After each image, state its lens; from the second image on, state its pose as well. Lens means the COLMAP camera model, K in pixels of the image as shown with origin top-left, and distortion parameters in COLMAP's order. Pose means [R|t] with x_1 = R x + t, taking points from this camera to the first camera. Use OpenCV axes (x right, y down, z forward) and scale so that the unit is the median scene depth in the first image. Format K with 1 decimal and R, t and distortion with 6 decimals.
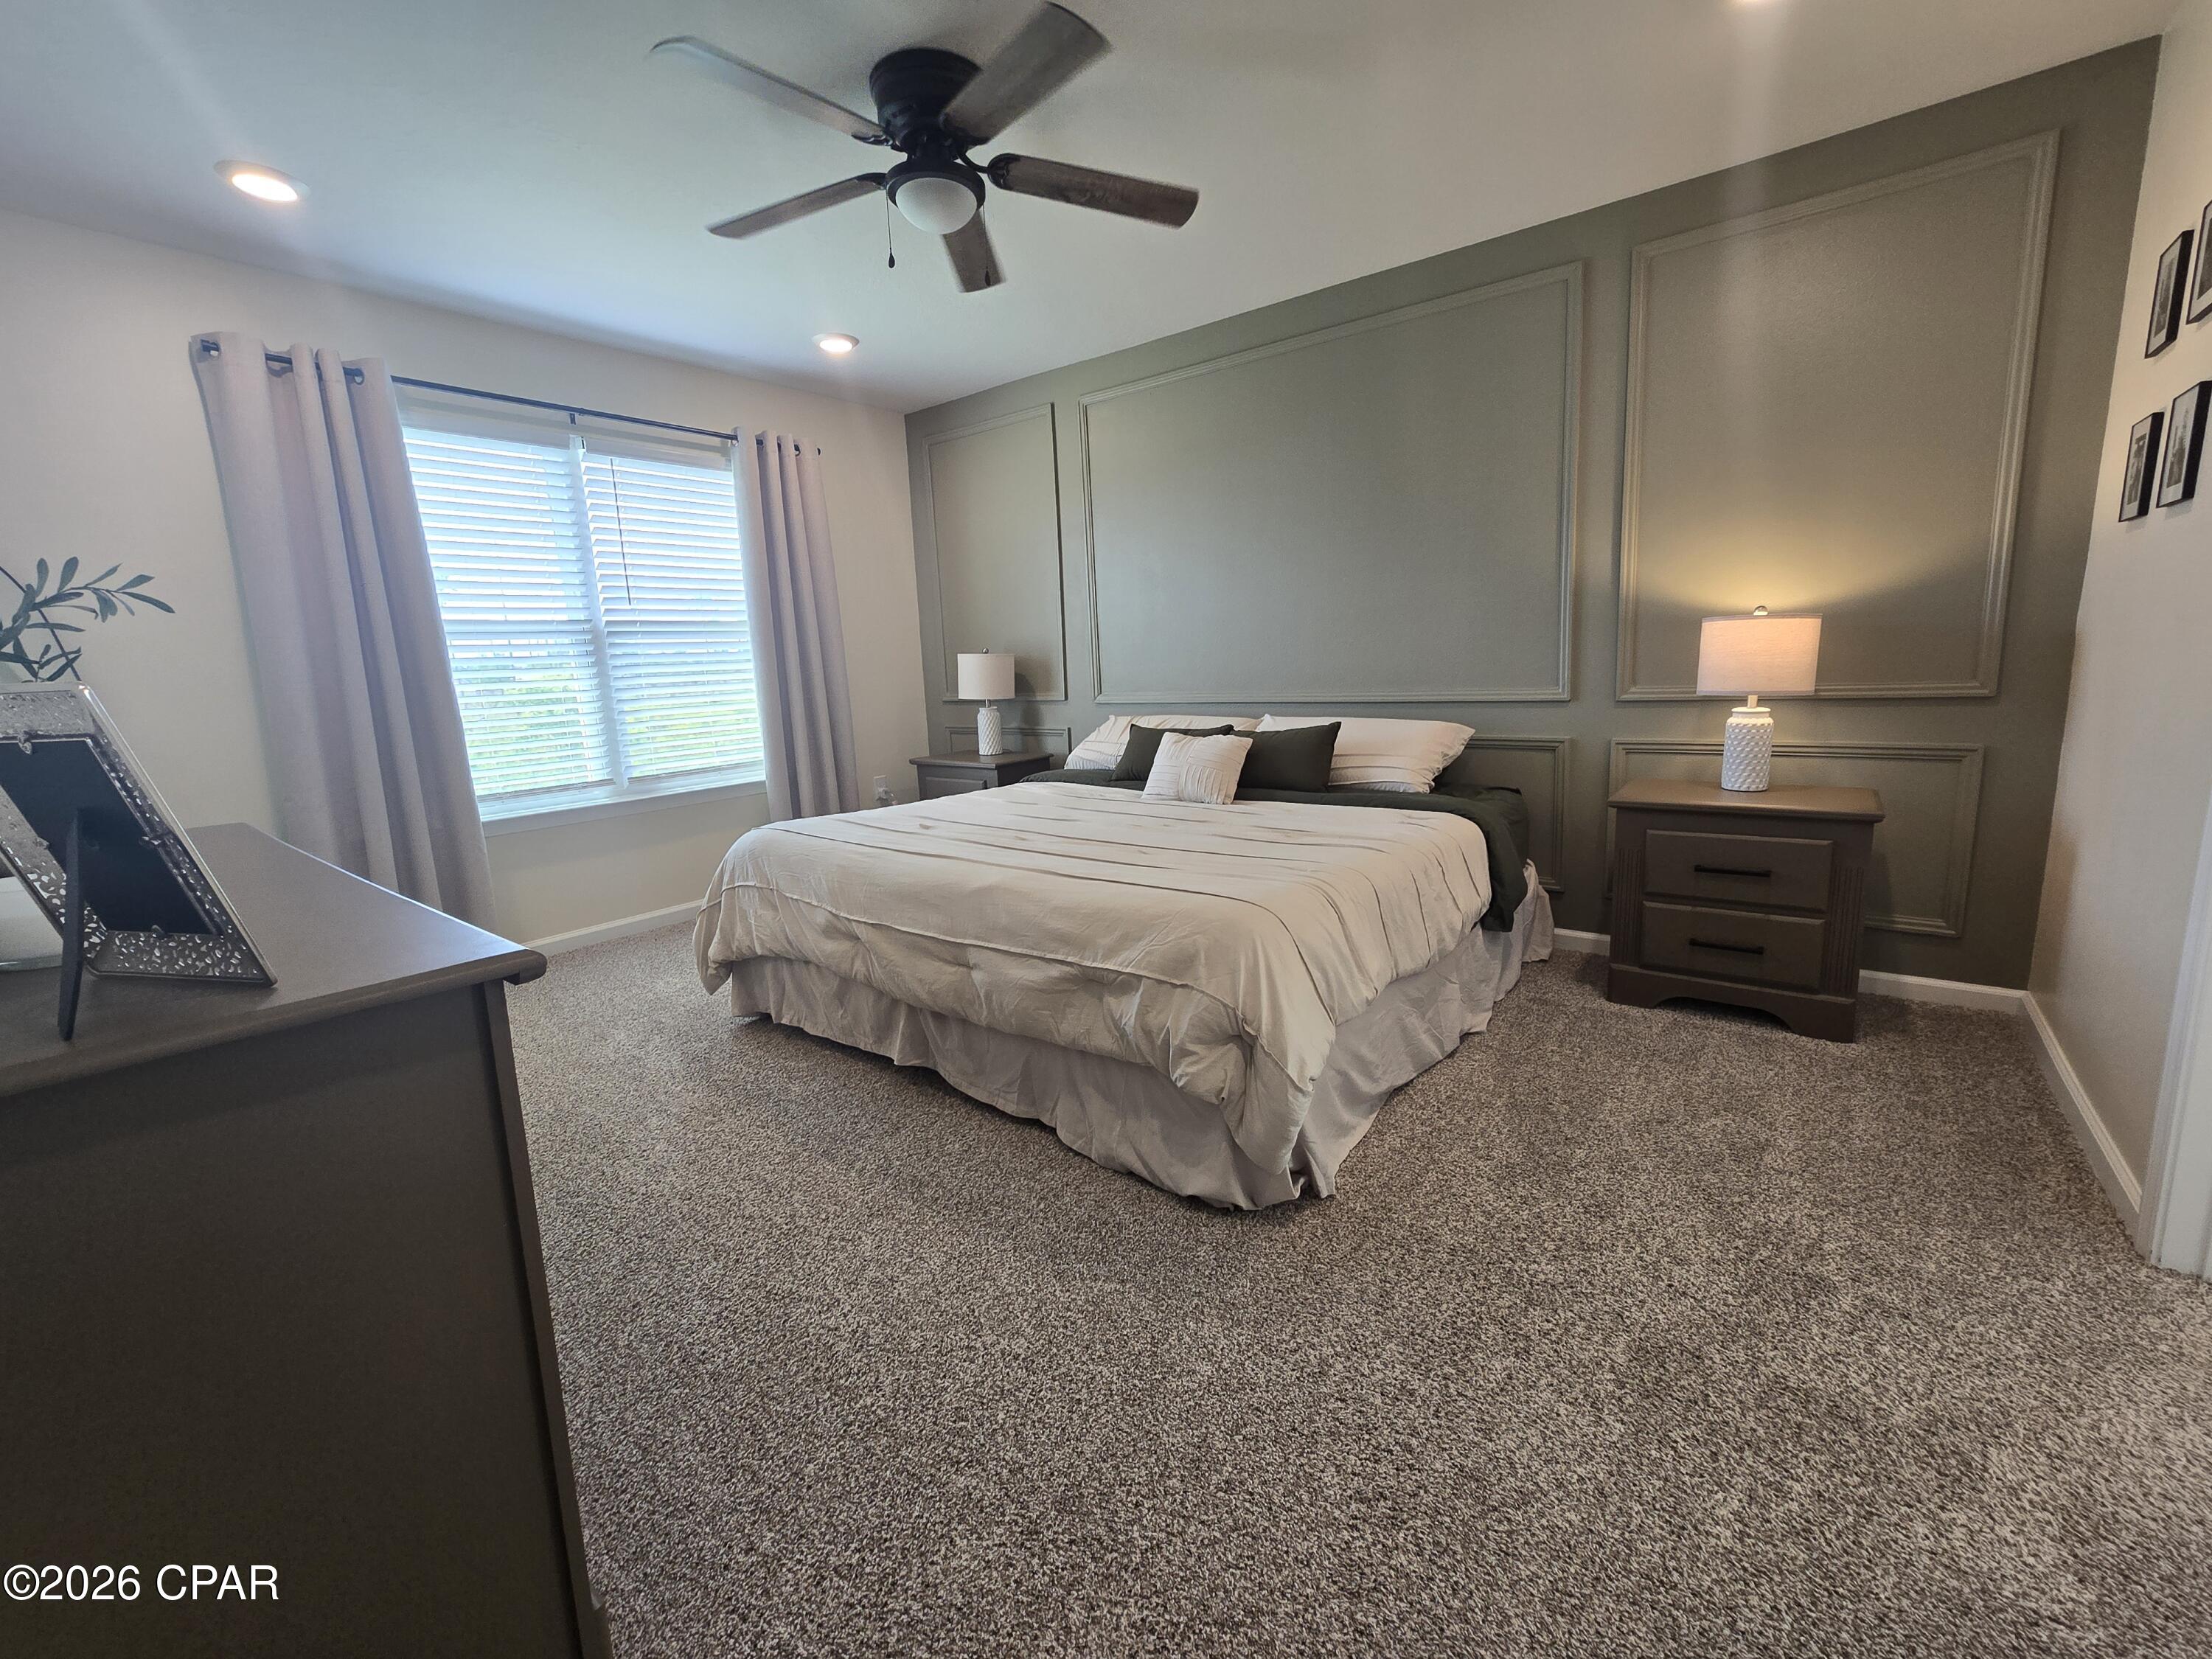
lens RADIAL K [[908.4, 0, 1106.7], [0, 908.4, 826.3], [0, 0, 1]] dist [-0.002944, -0.000292]
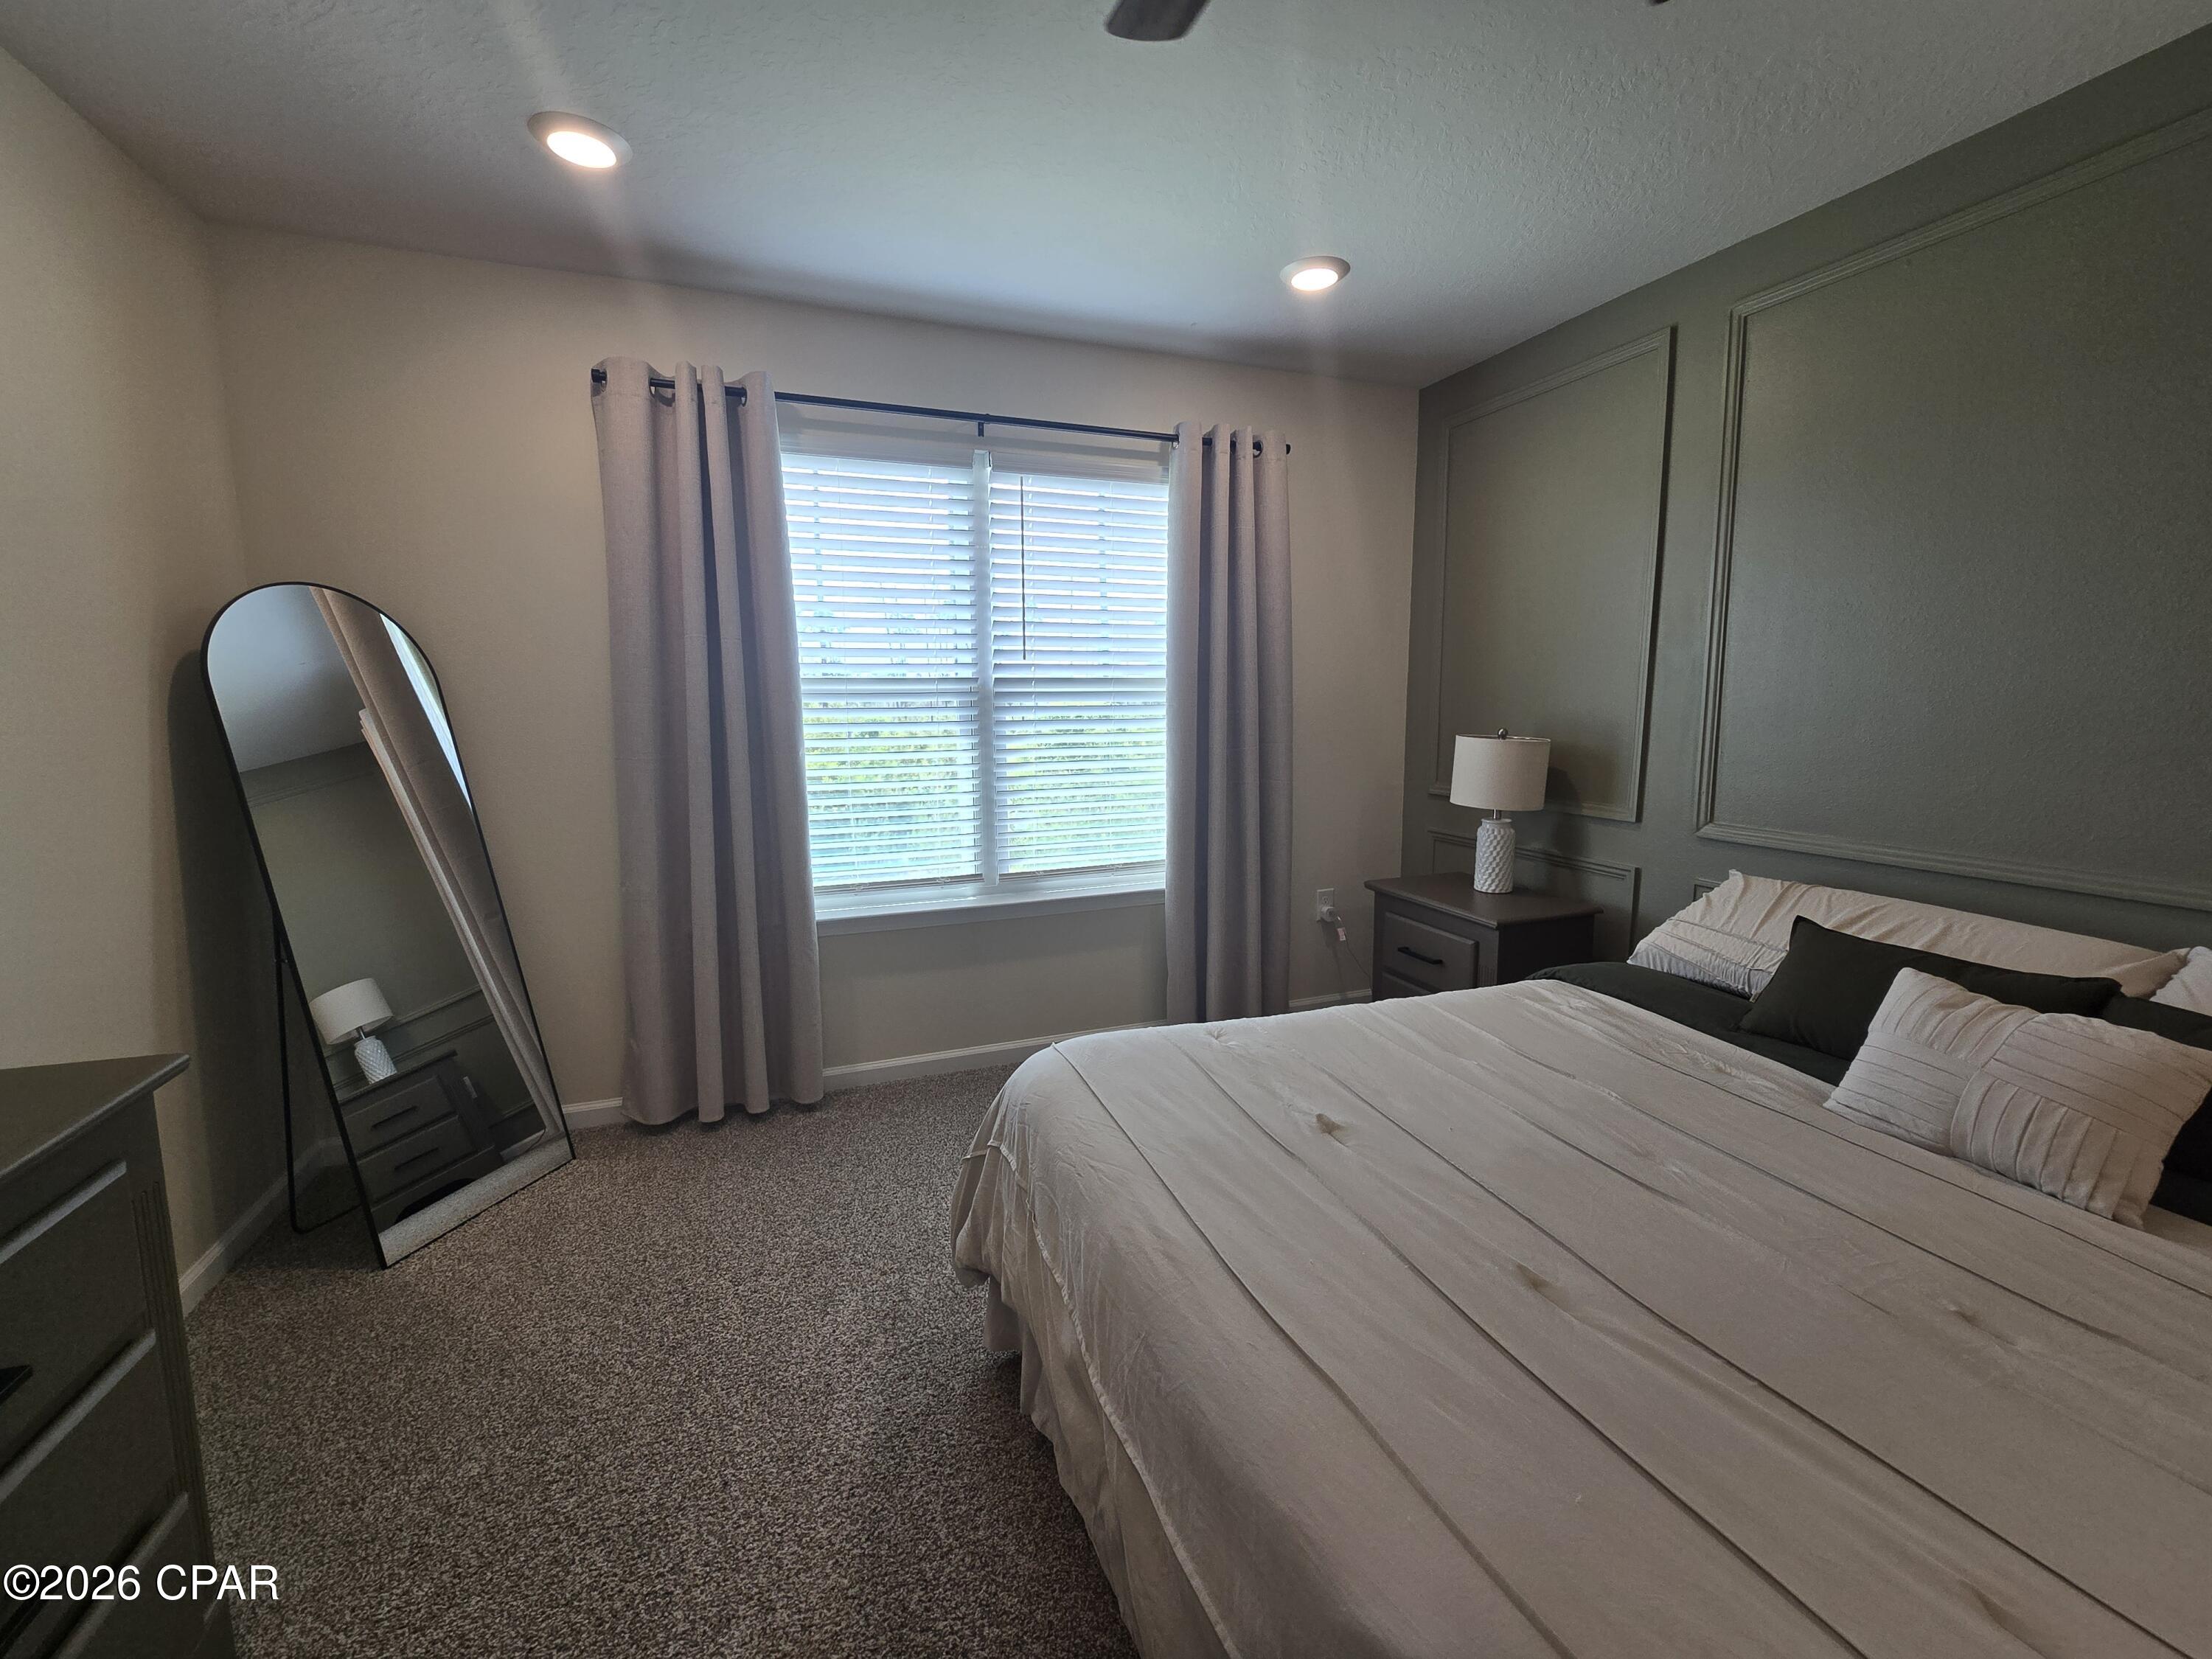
lens RADIAL K [[908.5, 0, 1107.3], [0, 908.5, 815.4], [0, 0, 1]] dist [-0.005205, 0.000814]
pose [[0.856785, 0.103930, -0.505093, -0.049925], [-0.123864, 0.992281, -0.005934, -0.112658], [0.500577, 0.067647, 0.863045, 0.360440]]
